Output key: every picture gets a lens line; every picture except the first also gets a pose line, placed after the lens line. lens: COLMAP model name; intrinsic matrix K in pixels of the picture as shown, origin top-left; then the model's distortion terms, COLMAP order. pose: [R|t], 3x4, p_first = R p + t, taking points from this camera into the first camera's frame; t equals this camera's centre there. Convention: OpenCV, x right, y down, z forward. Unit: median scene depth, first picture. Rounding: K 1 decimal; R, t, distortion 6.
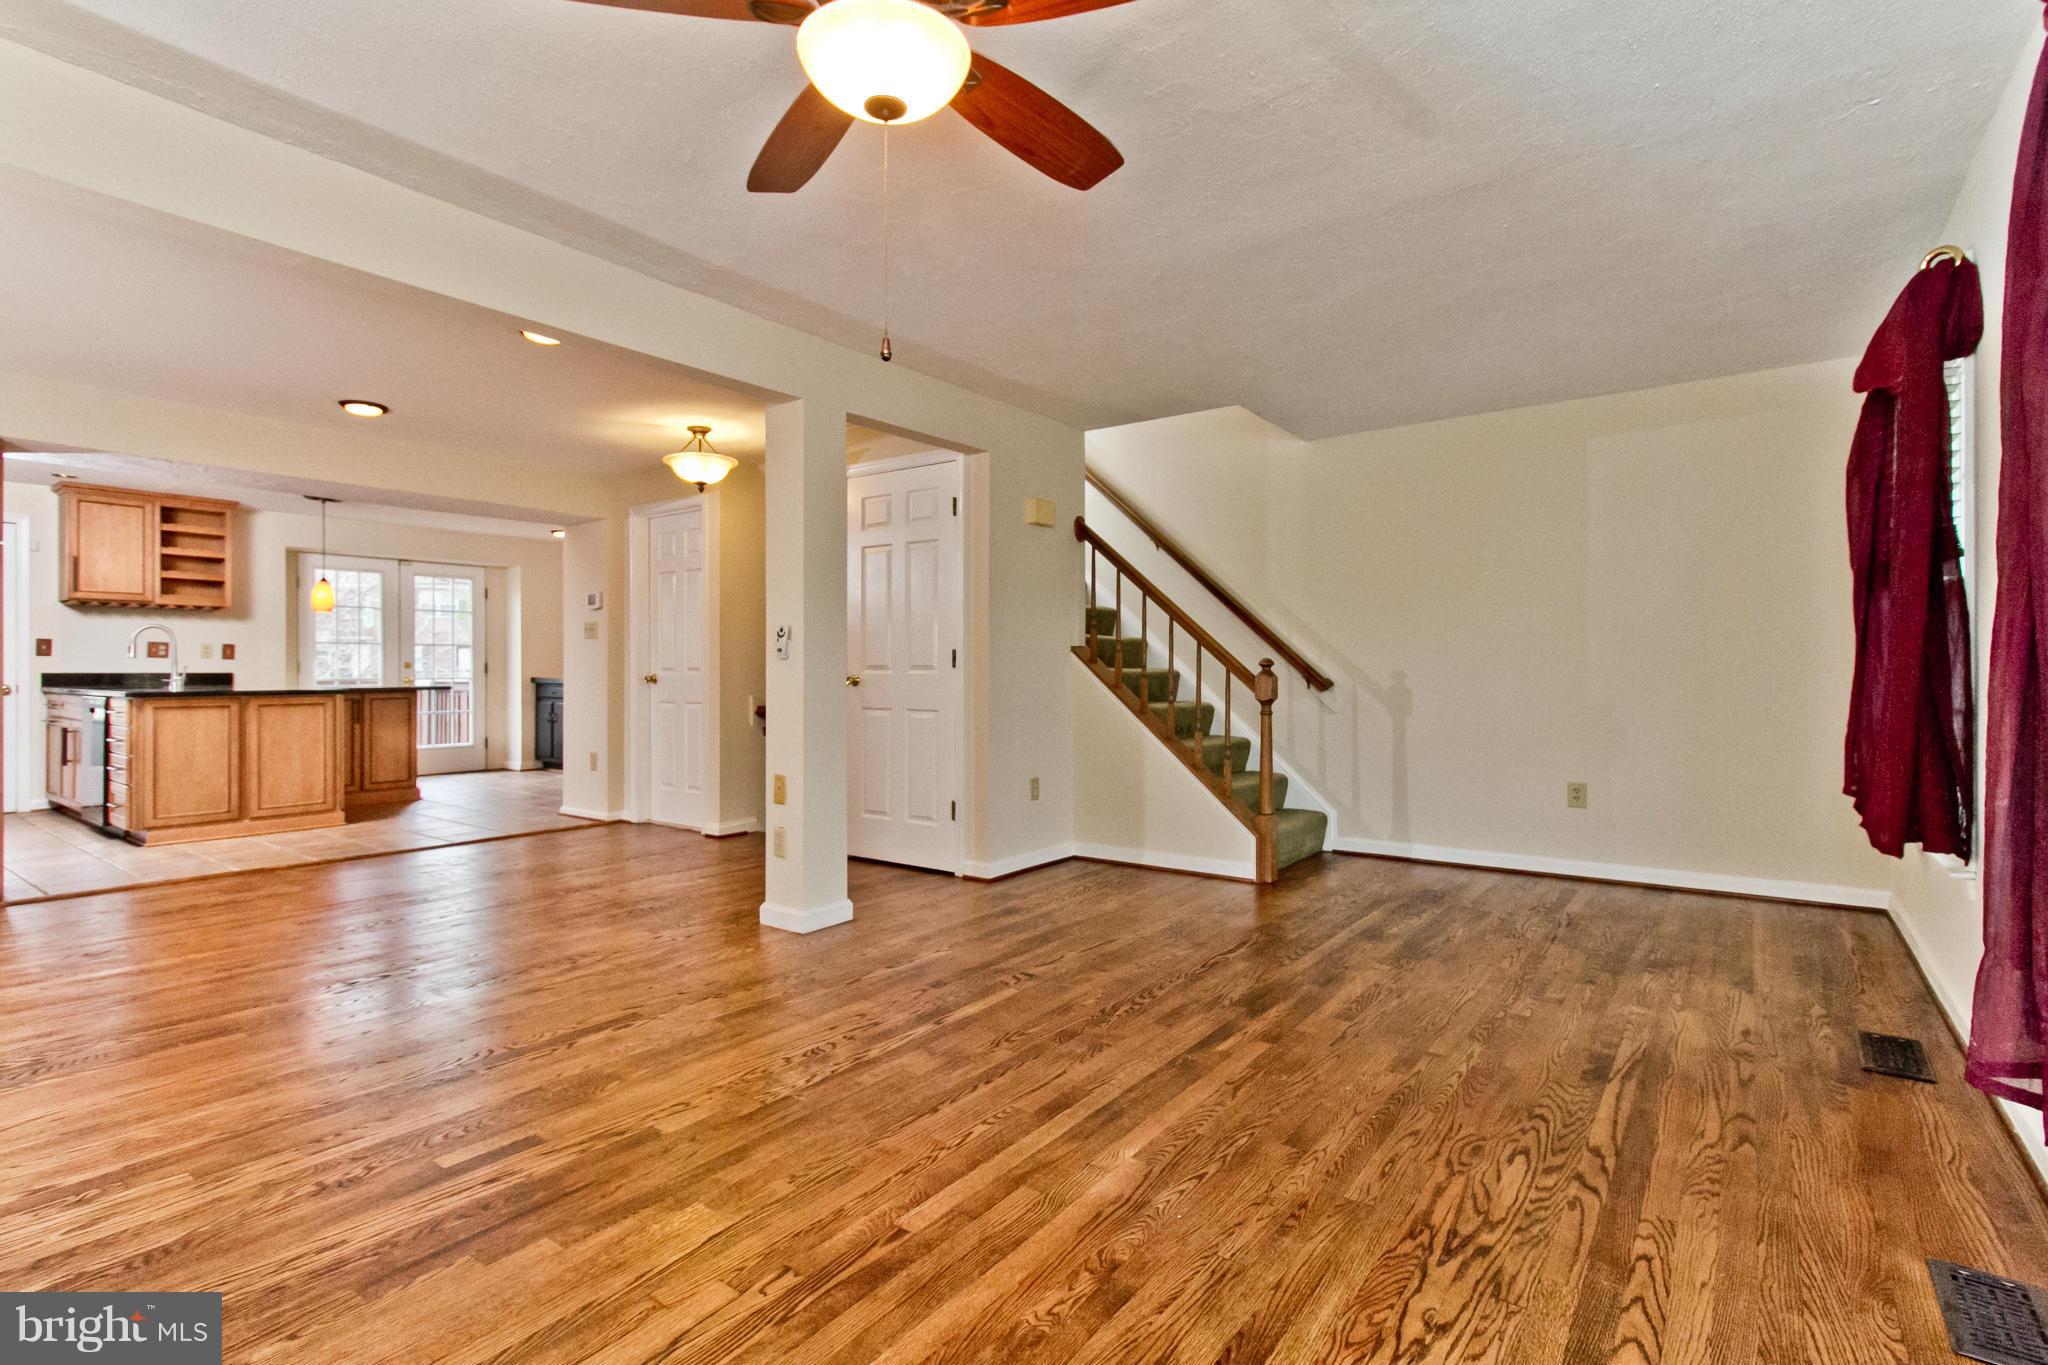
lens RADIAL K [[955.8, 0, 1024.0], [0, 955.8, 682.5], [0, 0, 1]] dist [0.000484, 0.000260]
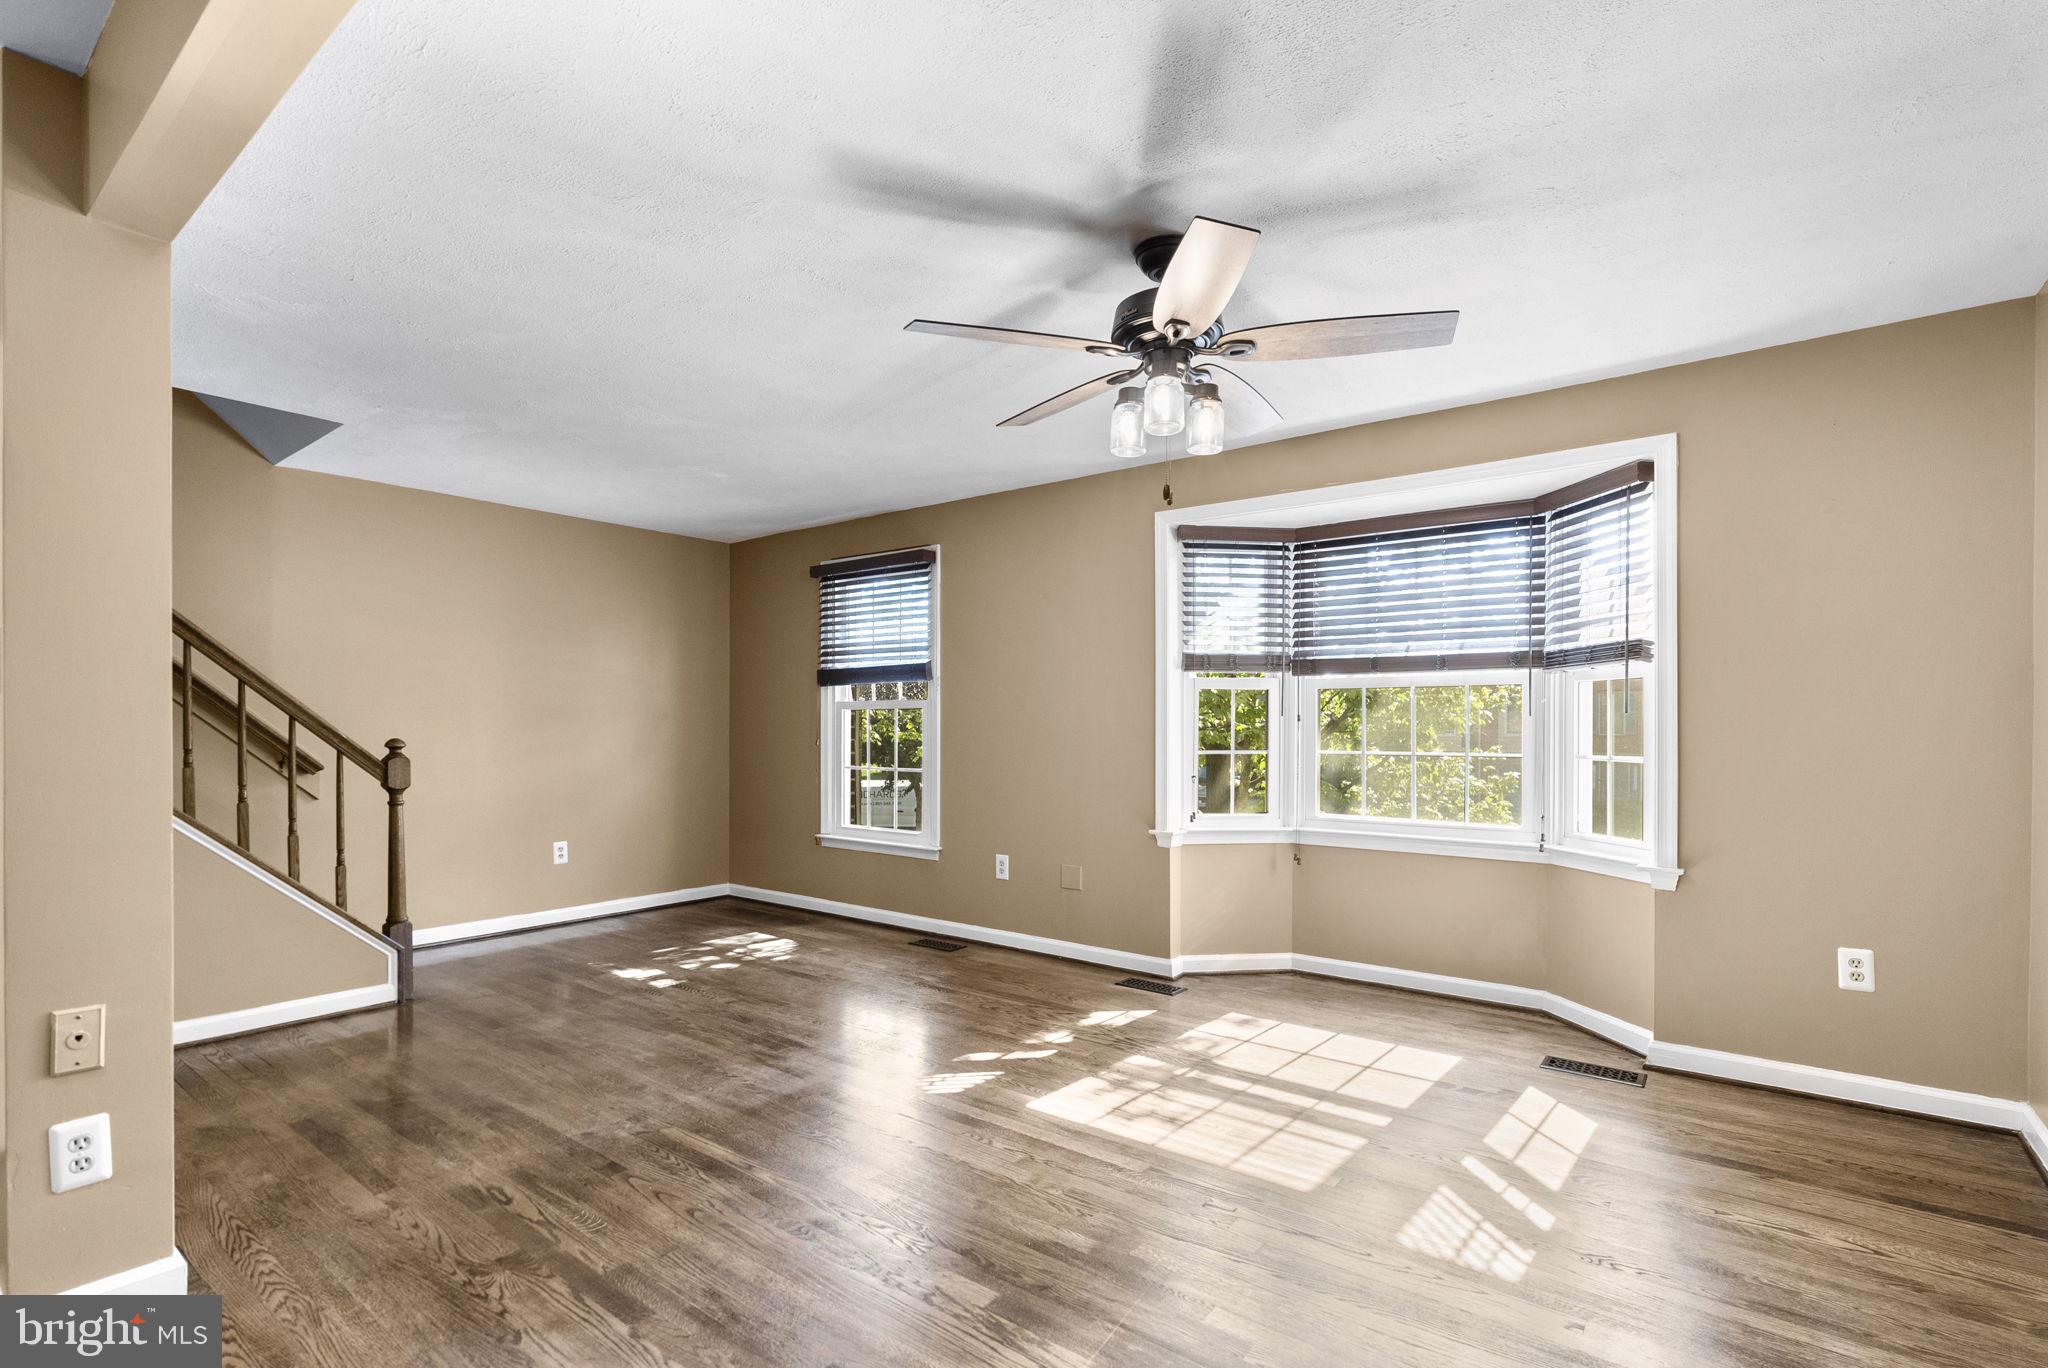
lens RADIAL K [[959.4, 0, 1003.4], [0, 959.4, 726.2], [0, 0, 1]] dist [-0.034637, 0.025850]
pose [[0.028306, 0.001721, 0.999598, -0.946880], [0.009366, 0.999954, -0.001986, -0.046965], [-0.999555, 0.009419, 0.028288, 0.720562]]
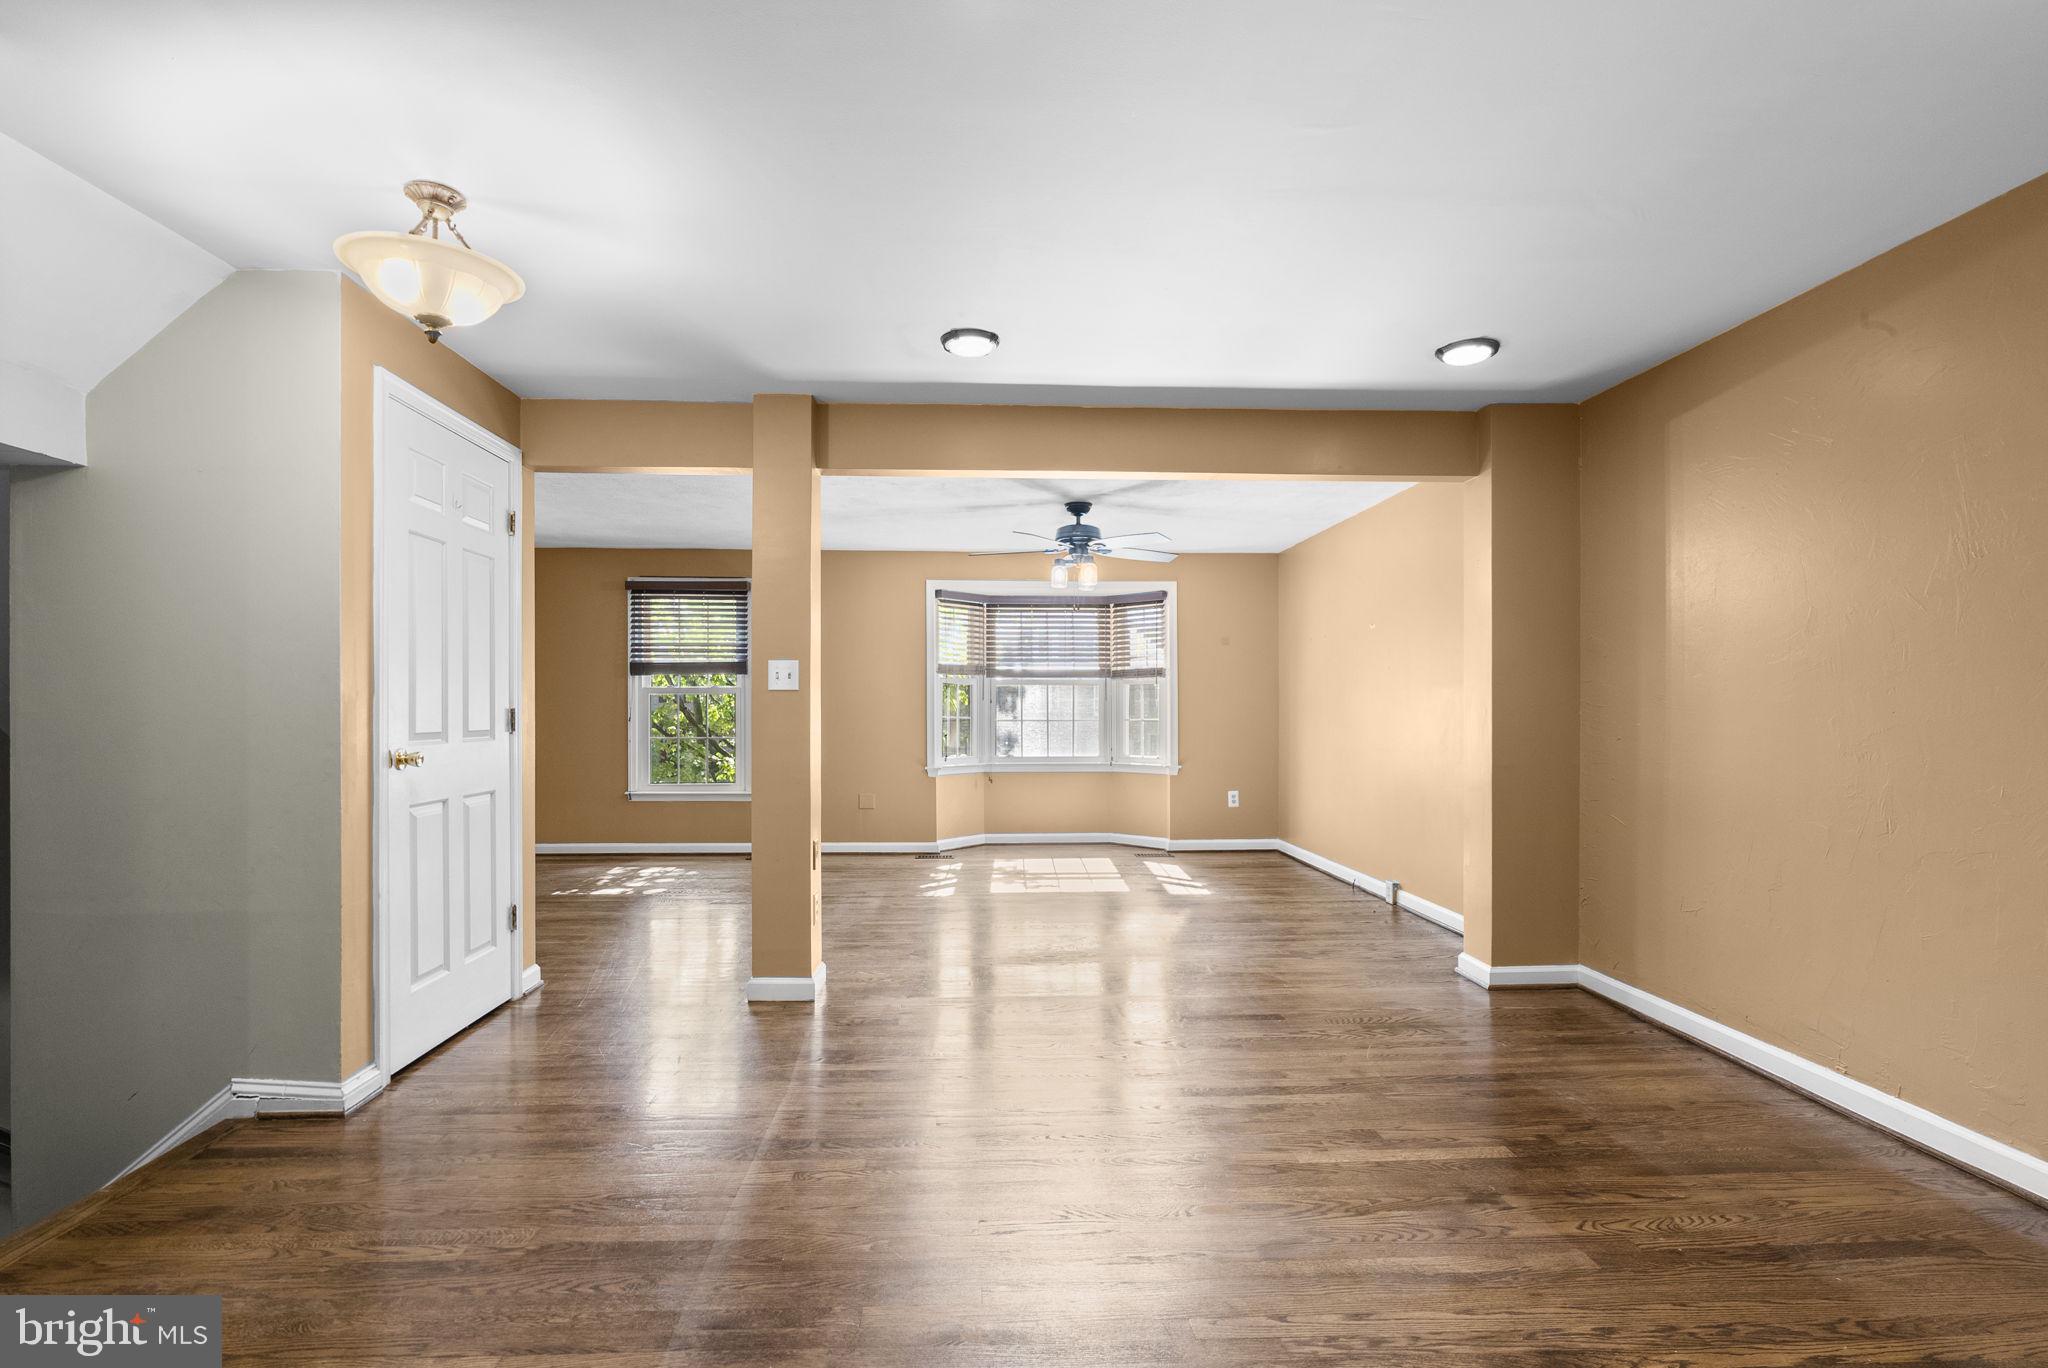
lens RADIAL K [[929.4, 0, 1019.9], [0, 929.4, 697.9], [0, 0, 1]] dist [-0.000255, 0.000012]
pose [[-0.636487, 0.009039, 0.771235, -1.526868], [0.010663, 0.999939, -0.002920, -0.060532], [-0.771214, 0.006365, -0.636544, 1.948961]]
